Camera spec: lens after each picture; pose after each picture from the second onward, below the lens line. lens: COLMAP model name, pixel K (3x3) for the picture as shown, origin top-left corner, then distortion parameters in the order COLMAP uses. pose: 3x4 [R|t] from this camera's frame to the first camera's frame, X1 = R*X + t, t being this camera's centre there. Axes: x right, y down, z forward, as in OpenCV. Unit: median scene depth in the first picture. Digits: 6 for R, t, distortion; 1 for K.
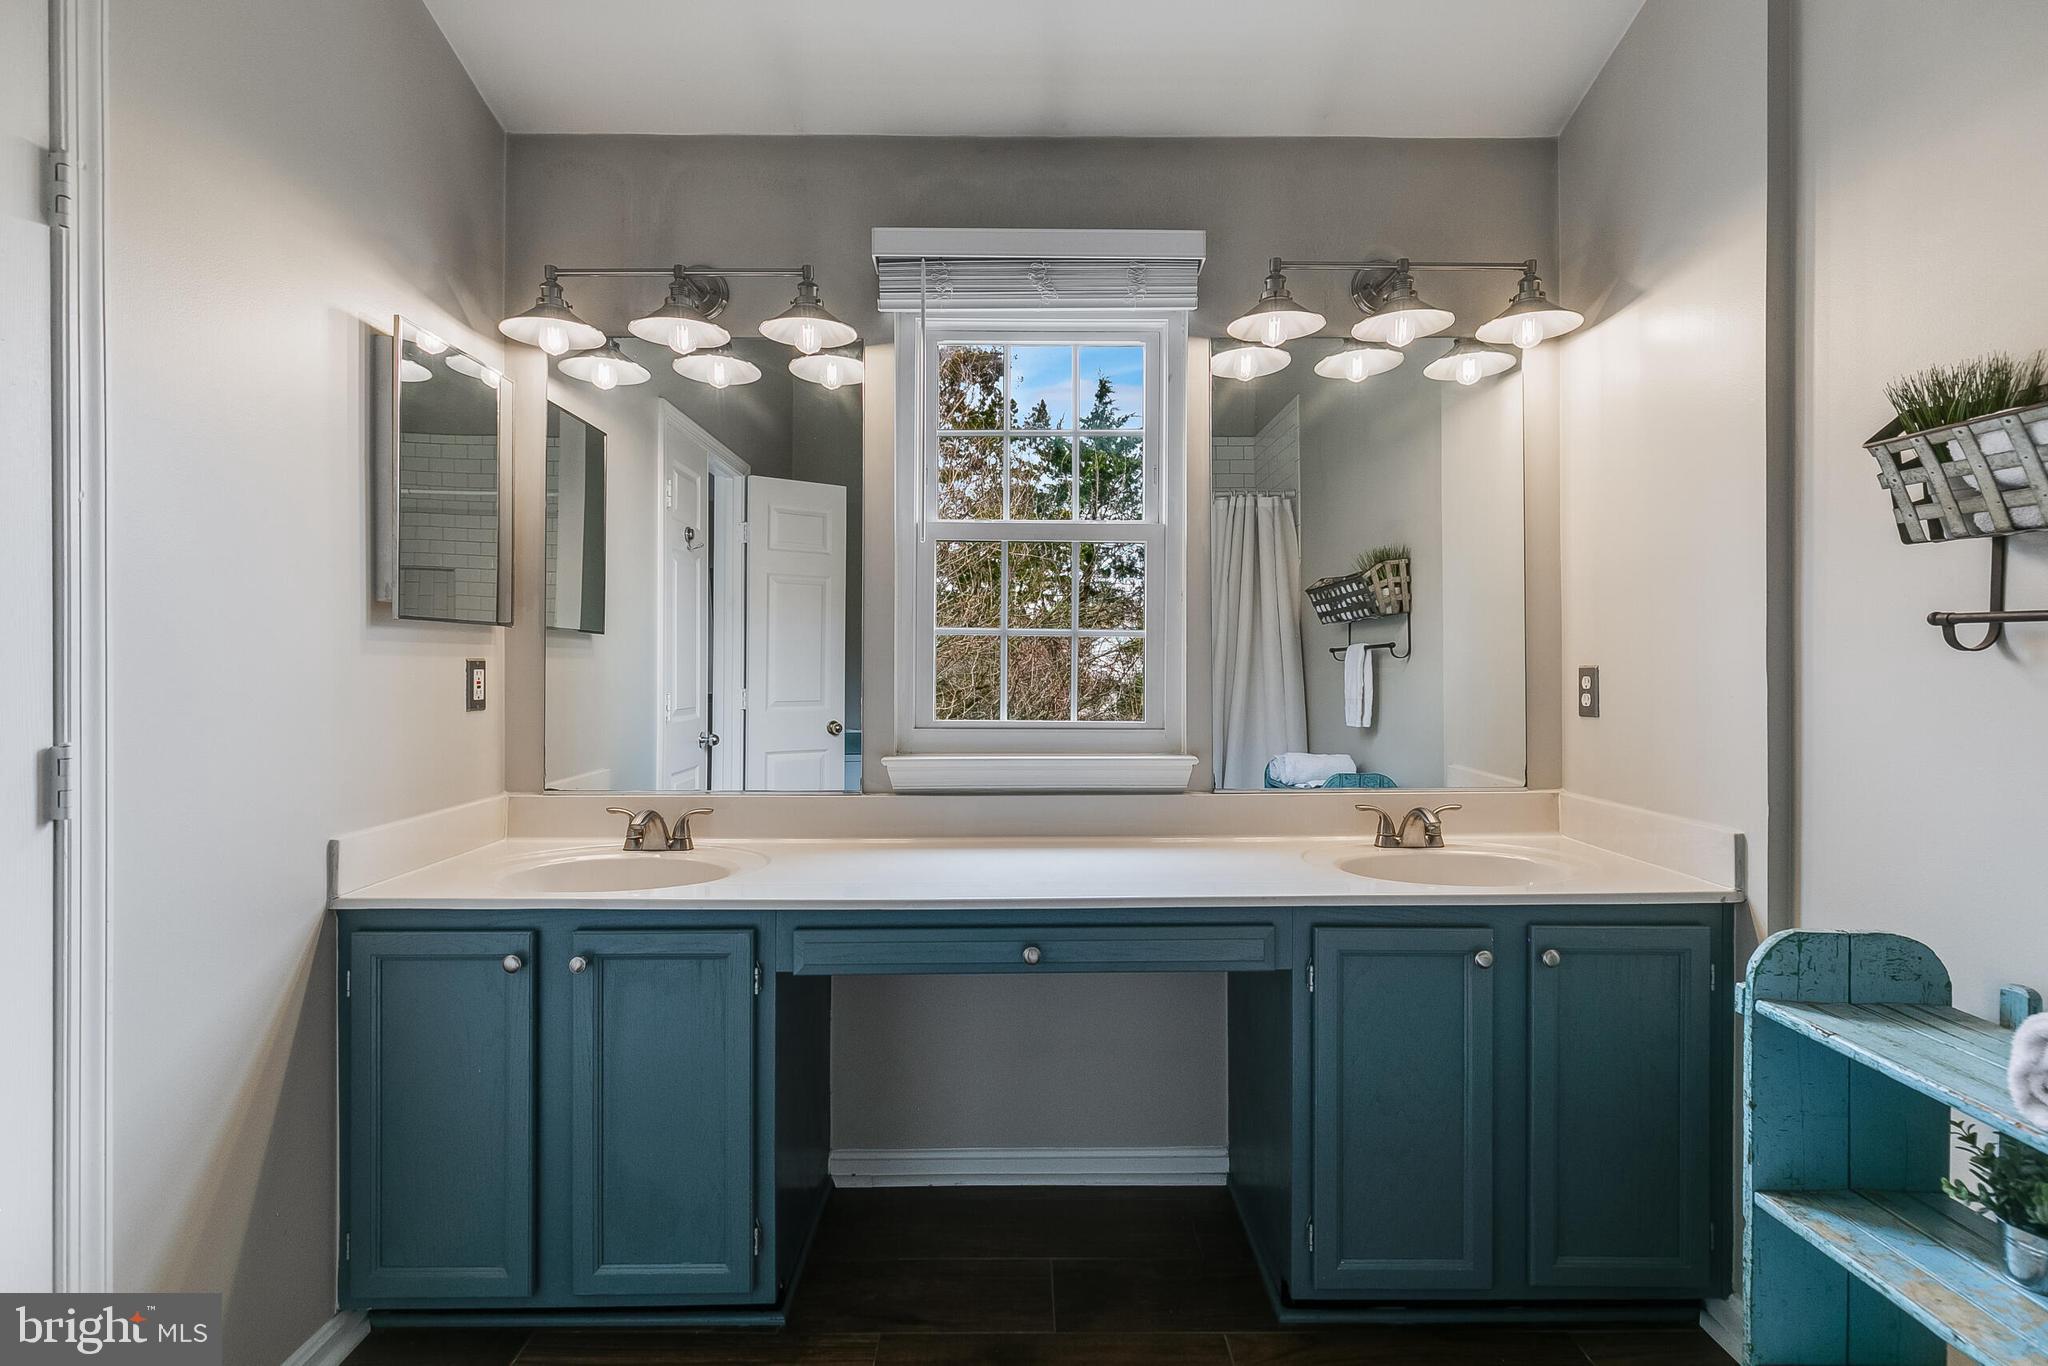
lens RADIAL K [[946.5, 0, 1021.5], [0, 946.5, 662.3], [0, 0, 1]] dist [0.001634, 0.000264]
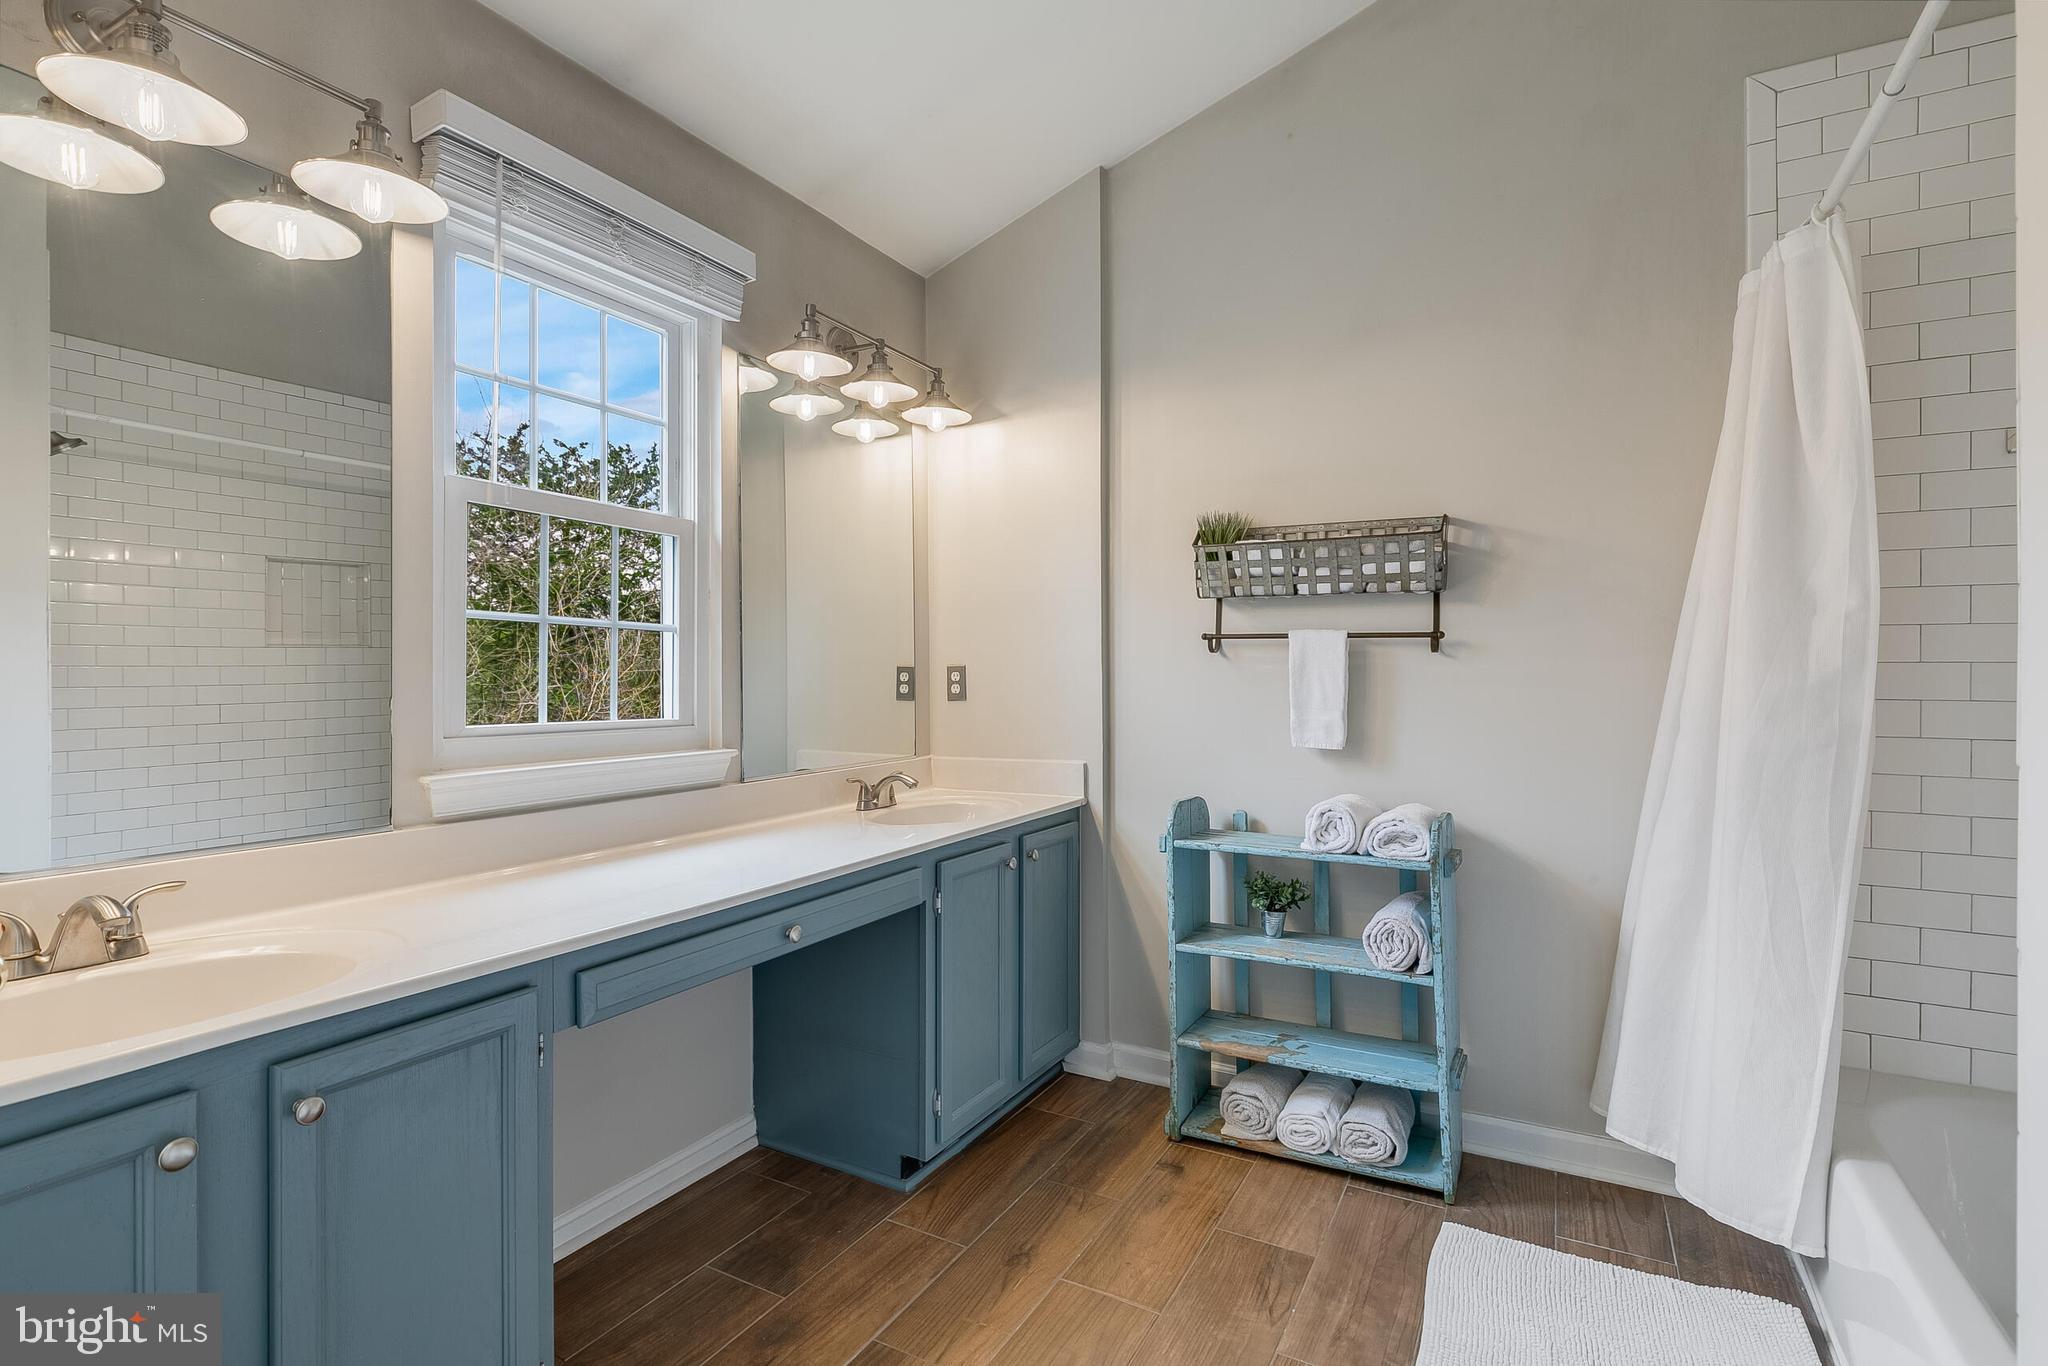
lens RADIAL K [[973.4, 0, 1024.0], [0, 973.4, 683.0], [0, 0, 1]] dist [-0.000297, -0.000076]
pose [[0.494737, -0.008187, 0.869004, -0.611523], [0.004086, 0.999966, 0.007095, 0.021268], [-0.869033, 0.000041, 0.494754, 0.195215]]
